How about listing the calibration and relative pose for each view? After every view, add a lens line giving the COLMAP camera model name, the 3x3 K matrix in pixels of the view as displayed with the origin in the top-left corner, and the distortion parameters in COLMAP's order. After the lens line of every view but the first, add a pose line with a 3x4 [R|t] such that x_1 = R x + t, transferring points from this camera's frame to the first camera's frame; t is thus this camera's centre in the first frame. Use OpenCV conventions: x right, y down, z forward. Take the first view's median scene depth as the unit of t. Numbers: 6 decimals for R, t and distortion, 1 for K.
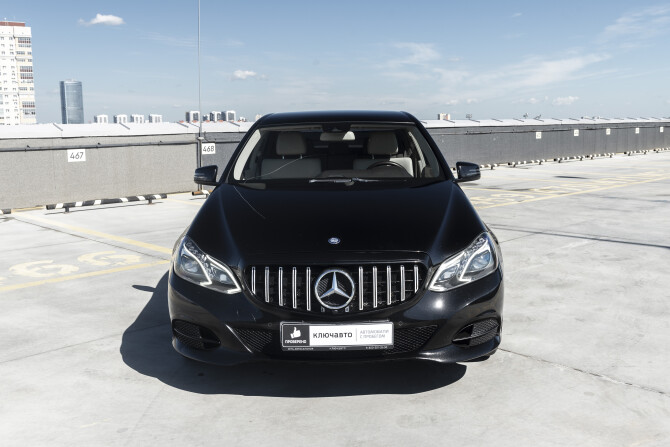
lens RADIAL K [[686.9, 0, 334.9], [0, 686.9, 211.6], [0, 0, 1]] dist [-0.019692, -0.019002]
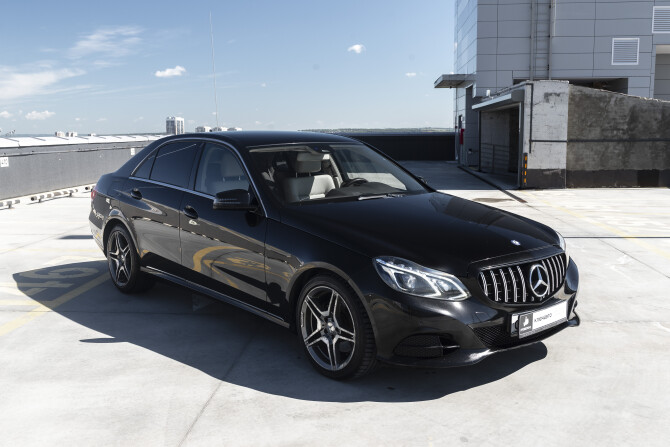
lens RADIAL K [[686.2, 0, 335.0], [0, 686.2, 223.5], [0, 0, 1]] dist [-0.010362, -0.013095]
pose [[0.752894, -0.082302, 0.652975, -0.653413], [0.085253, 0.995987, 0.027237, -0.032699], [-0.652597, 0.035161, 0.756889, 0.187159]]
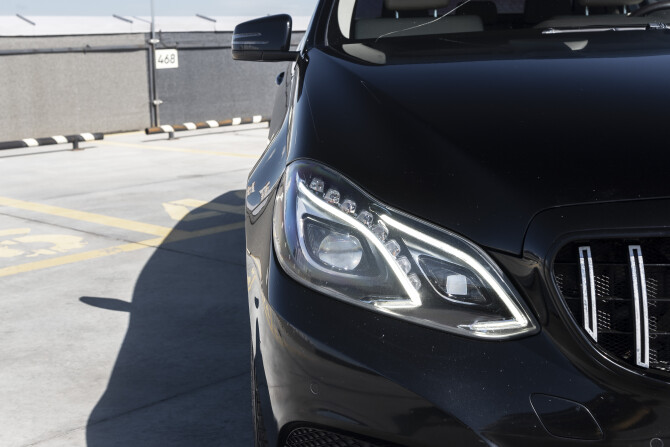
lens RADIAL K [[972.5, 0, 335.3], [0, 972.5, 181.9], [0, 0, 1]] dist [0.014249, 0.028163]
pose [[0.999494, -0.023337, 0.021596, -0.147753], [0.023129, 0.999684, 0.009820, 0.029060], [-0.021818, -0.009316, 0.999719, 0.368310]]
